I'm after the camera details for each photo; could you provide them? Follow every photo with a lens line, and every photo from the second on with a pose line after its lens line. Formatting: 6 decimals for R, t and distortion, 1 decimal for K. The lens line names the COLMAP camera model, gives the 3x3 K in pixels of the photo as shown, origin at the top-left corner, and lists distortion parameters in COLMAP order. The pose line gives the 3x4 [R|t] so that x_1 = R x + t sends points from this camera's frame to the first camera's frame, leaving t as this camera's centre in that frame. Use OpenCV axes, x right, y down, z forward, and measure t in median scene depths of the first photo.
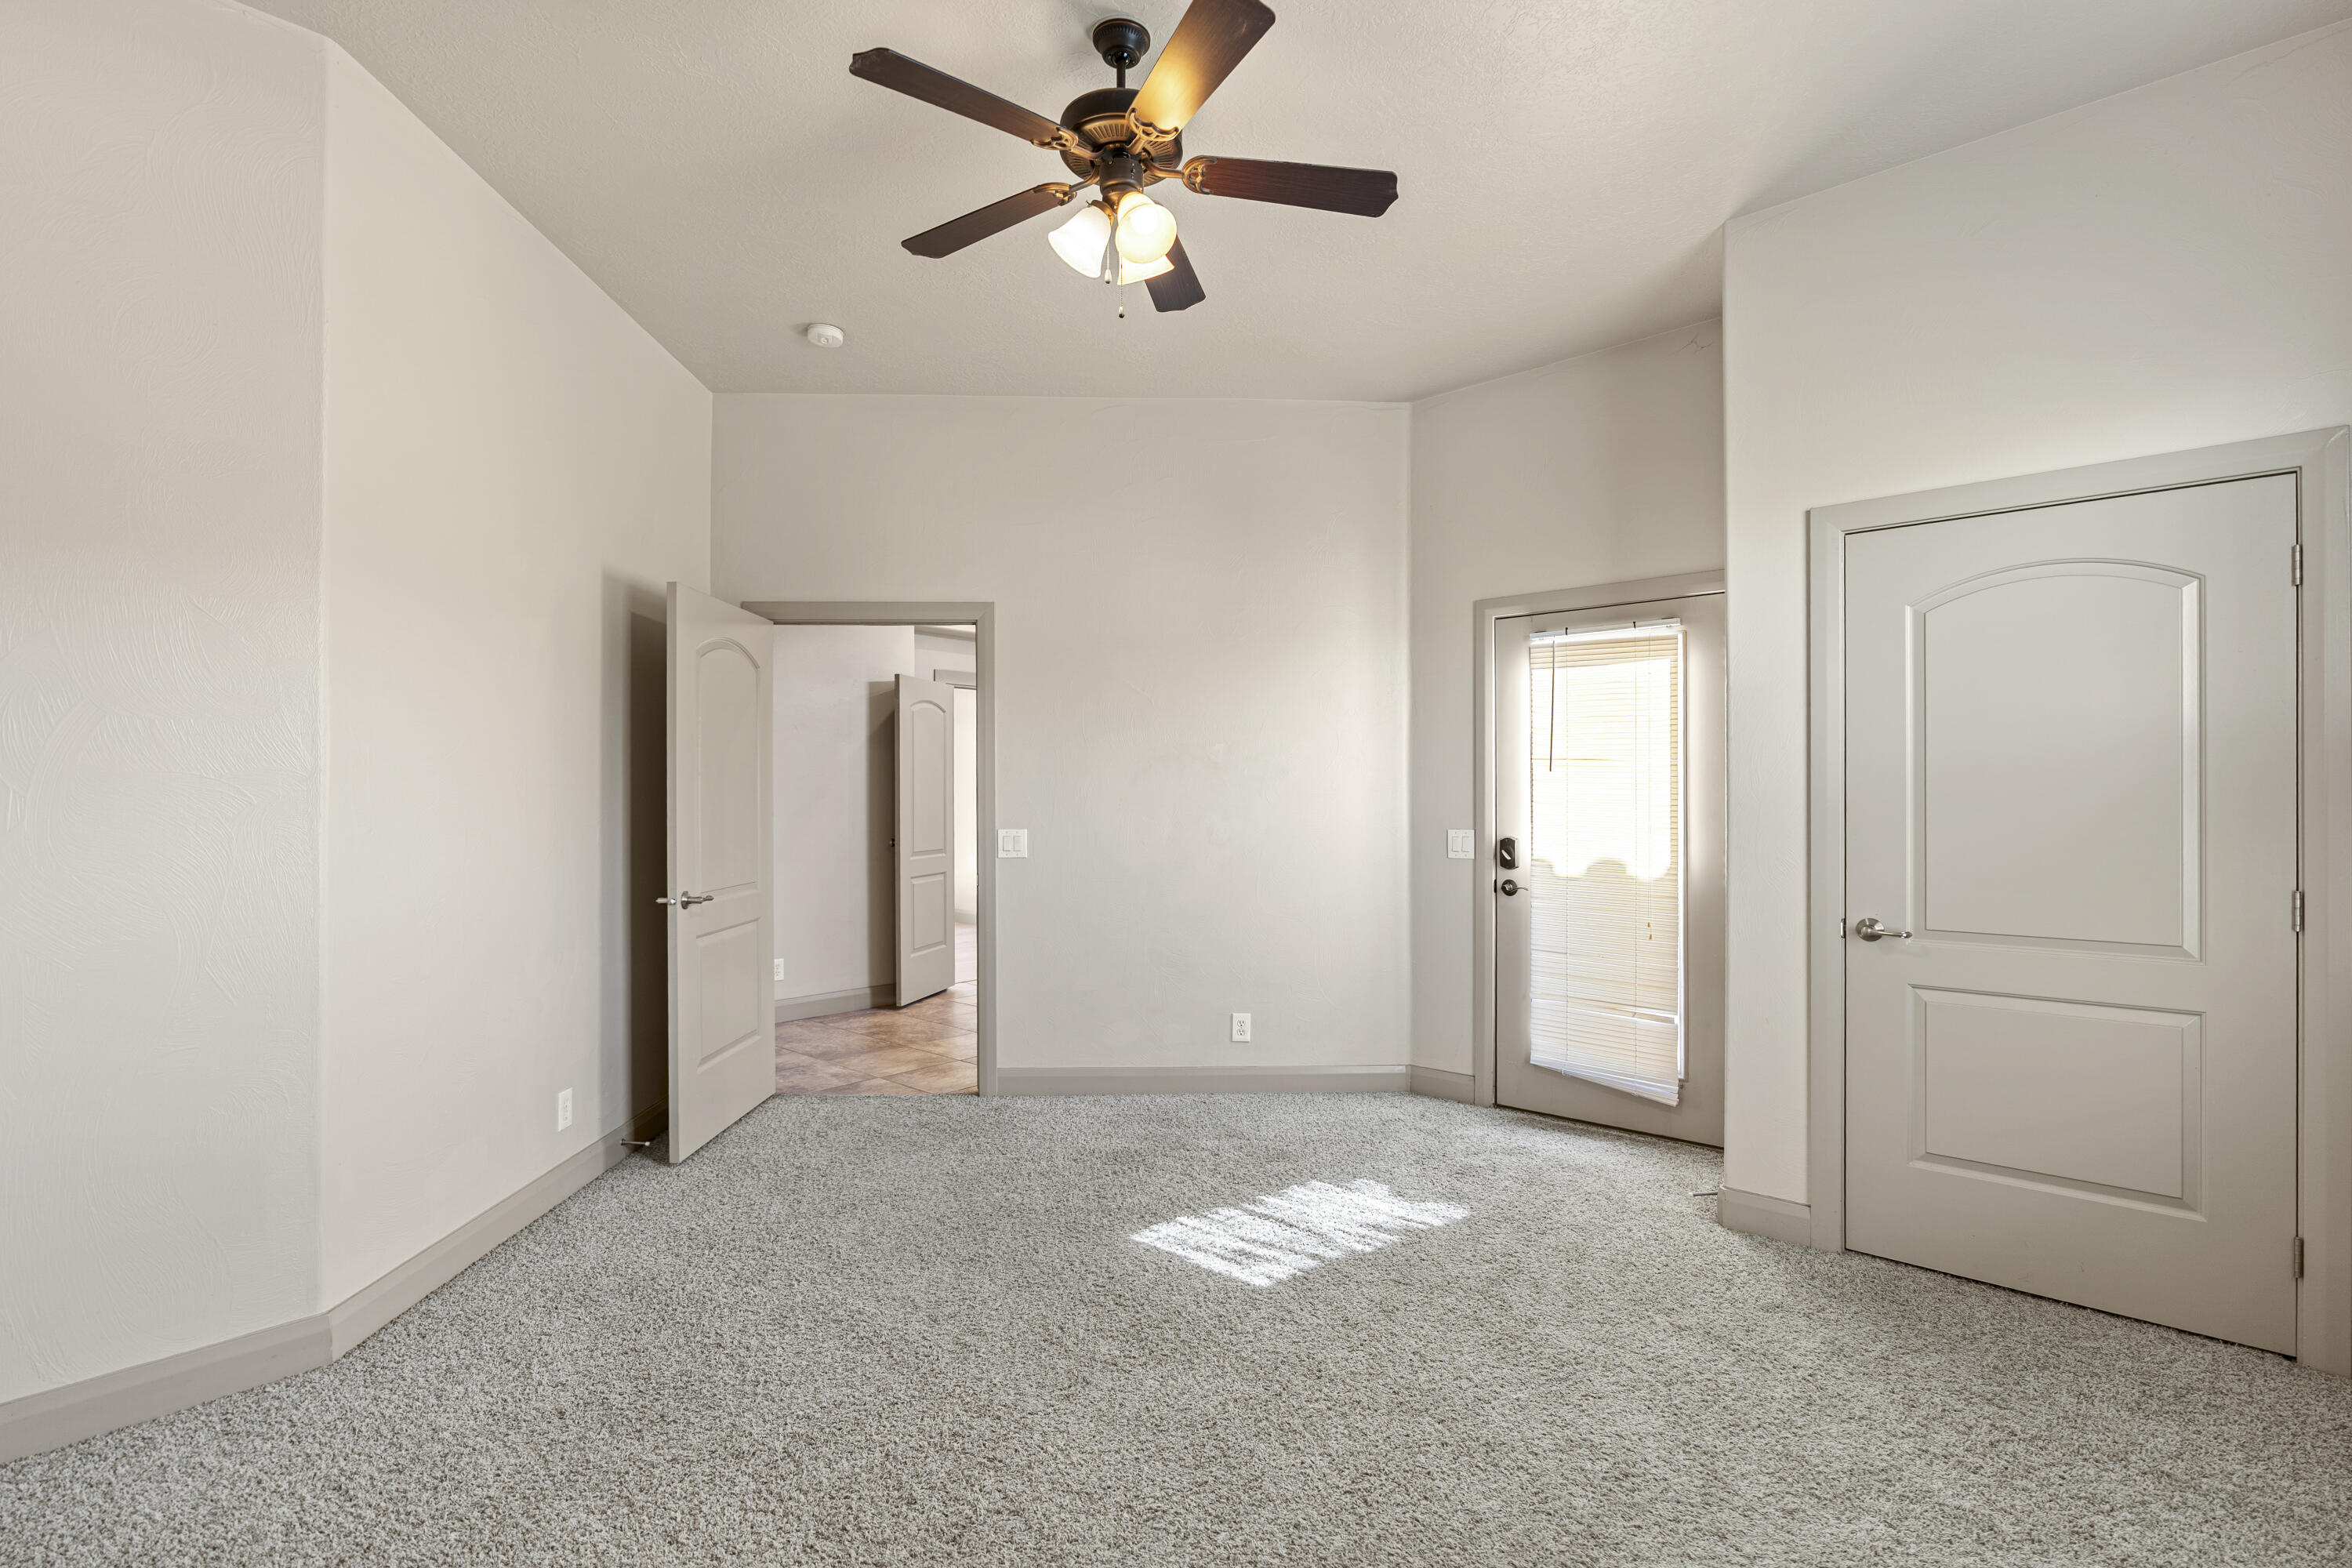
lens RADIAL K [[1084.1, 0, 1193.8], [0, 1084.1, 794.8], [0, 0, 1]] dist [0.002016, 0.000998]
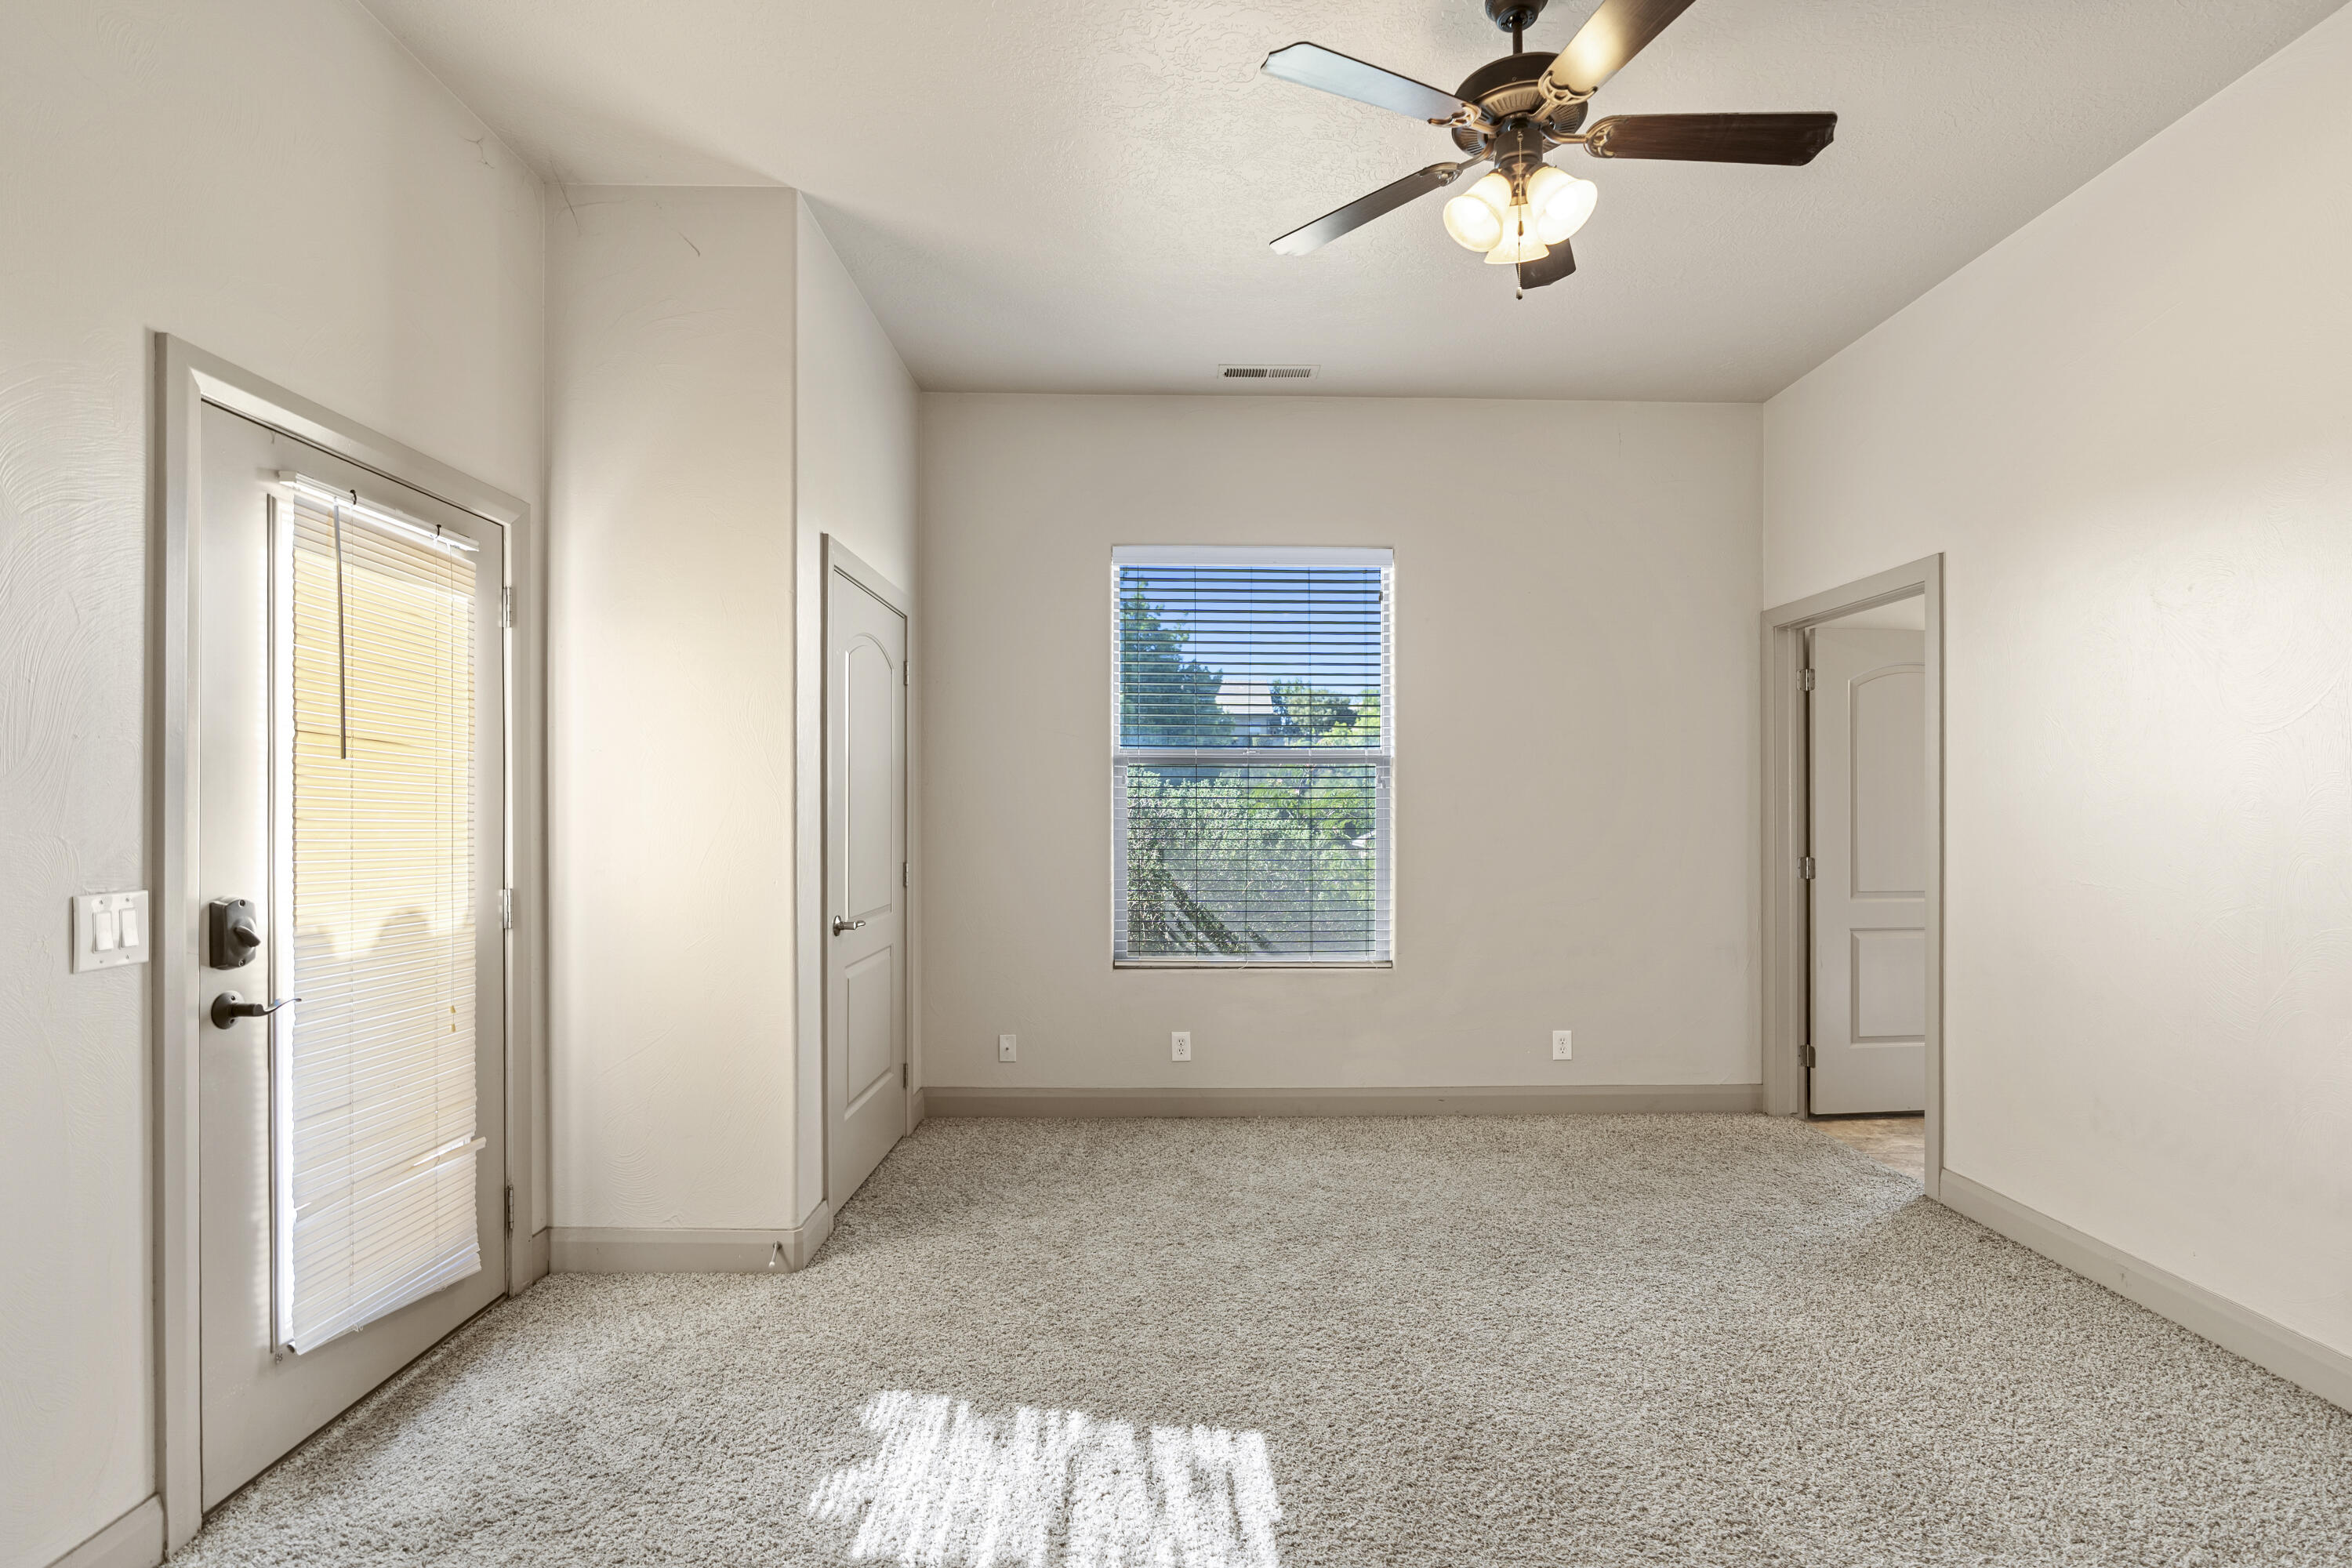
lens RADIAL K [[1084.1, 0, 1201.5], [0, 1084.1, 784.5], [0, 0, 1]] dist [0.002016, 0.000998]
pose [[-0.671896, 0.007438, 0.740609, -0.420973], [-0.004602, 0.999888, -0.014216, -0.004617], [-0.740632, -0.012960, -0.671786, 1.339785]]
